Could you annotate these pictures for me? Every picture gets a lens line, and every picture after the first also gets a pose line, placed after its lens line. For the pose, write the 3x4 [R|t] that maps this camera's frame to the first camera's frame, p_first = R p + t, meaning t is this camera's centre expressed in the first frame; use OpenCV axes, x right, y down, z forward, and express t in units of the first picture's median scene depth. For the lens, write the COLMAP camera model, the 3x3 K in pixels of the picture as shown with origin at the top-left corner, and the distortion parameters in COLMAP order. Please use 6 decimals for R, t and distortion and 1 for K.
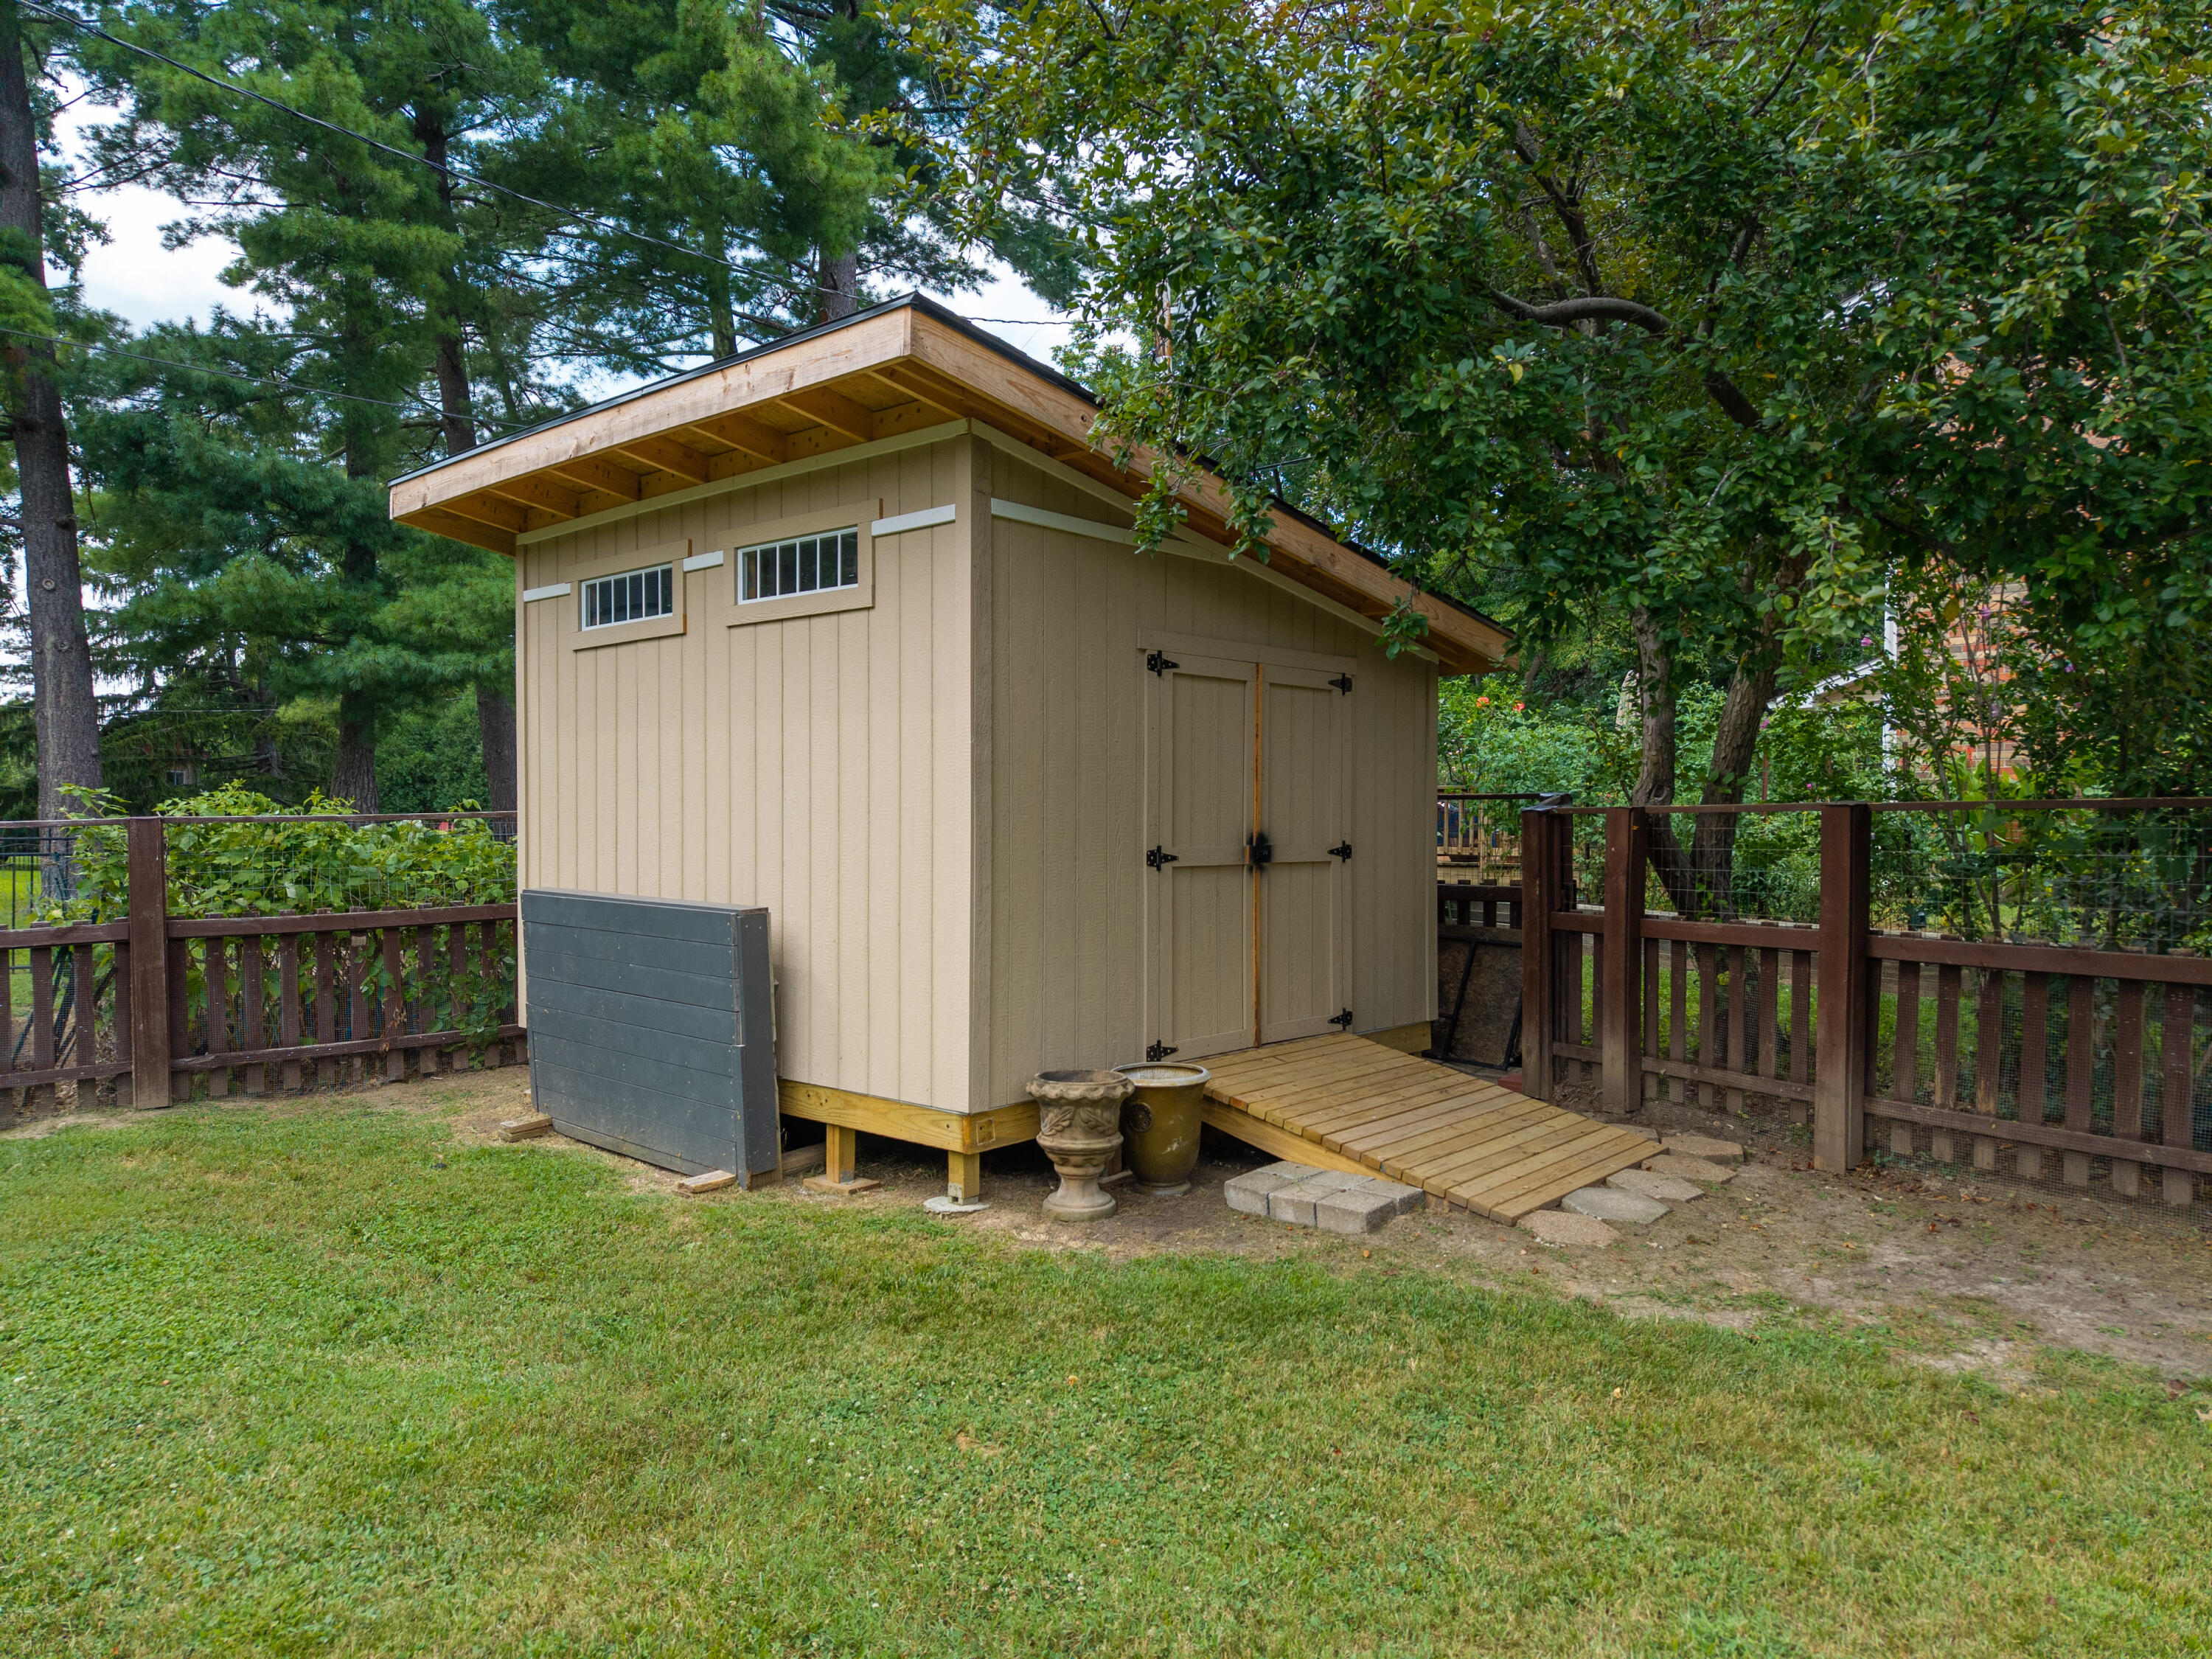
lens RADIAL K [[1533.9, 0, 1110.2], [0, 1533.9, 820.3], [0, 0, 1]] dist [0.117962, -0.151746]
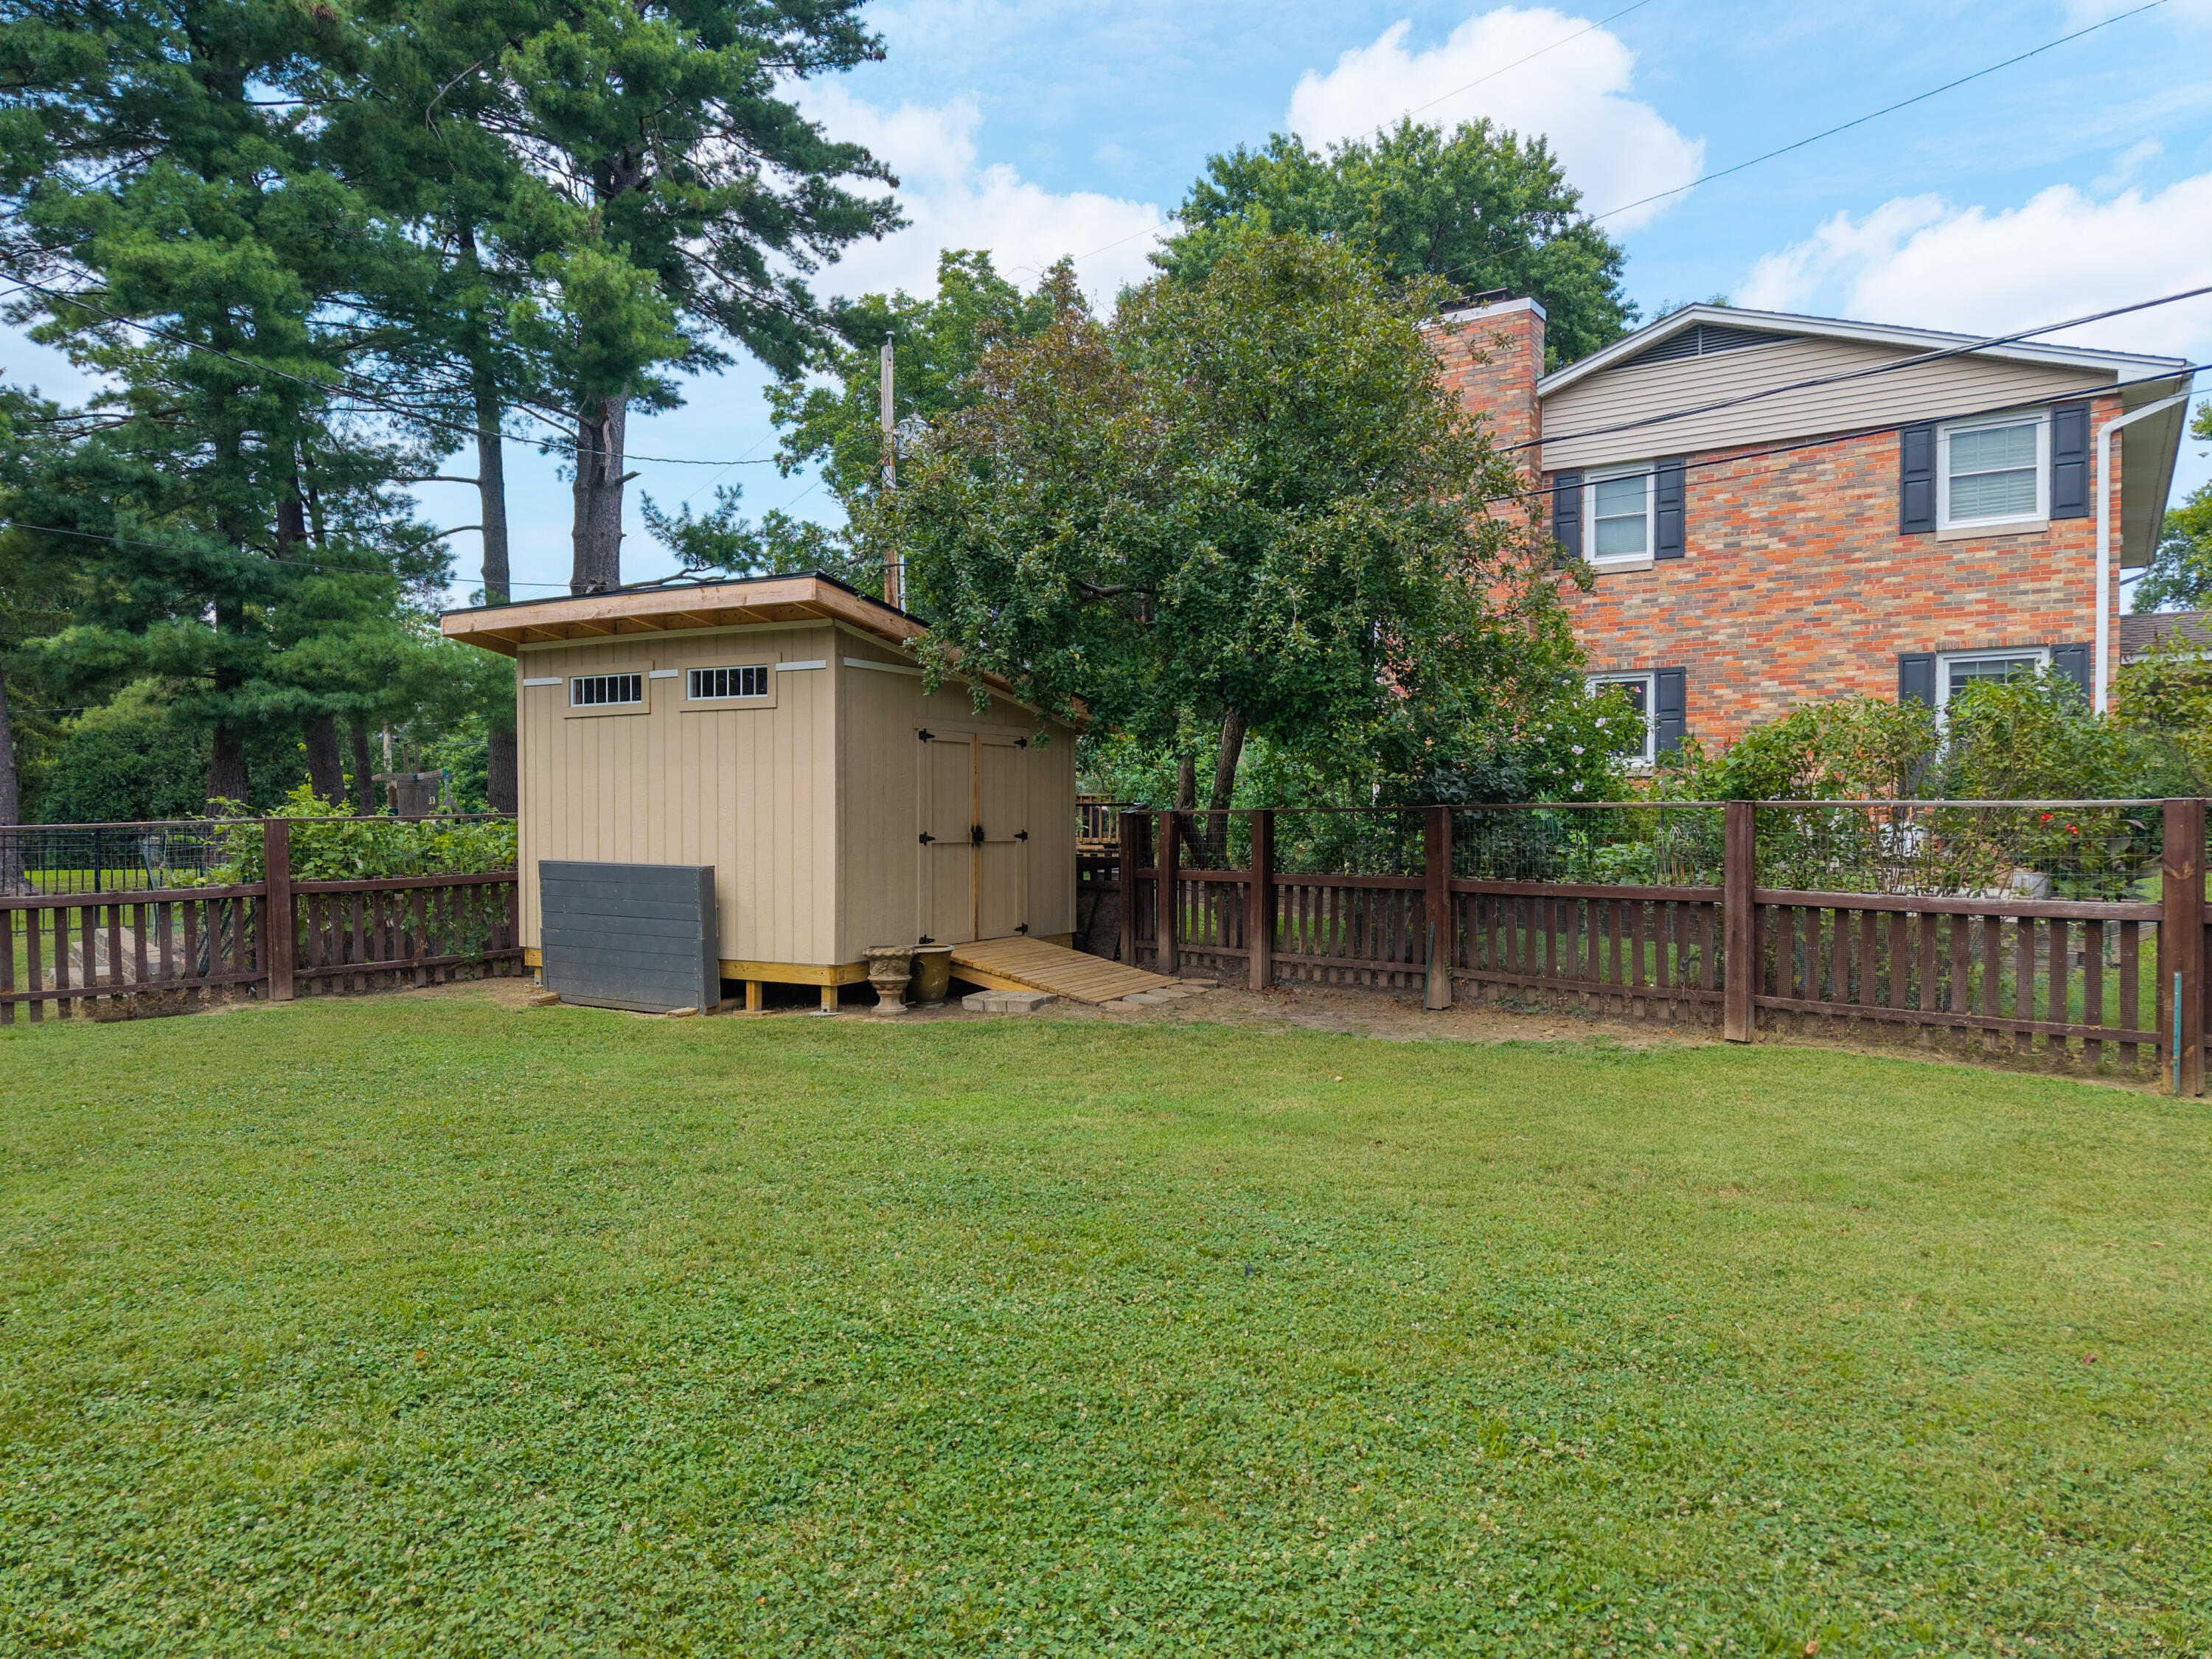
lens RADIAL K [[1533.9, 0, 1110.2], [0, 1533.9, 820.3], [0, 0, 1]] dist [0.117962, -0.151746]
pose [[0.980349, -0.002740, 0.197254, -0.117288], [0.002684, 0.999996, 0.000551, 0.001617], [-0.197255, -0.000011, 0.980352, -0.897022]]
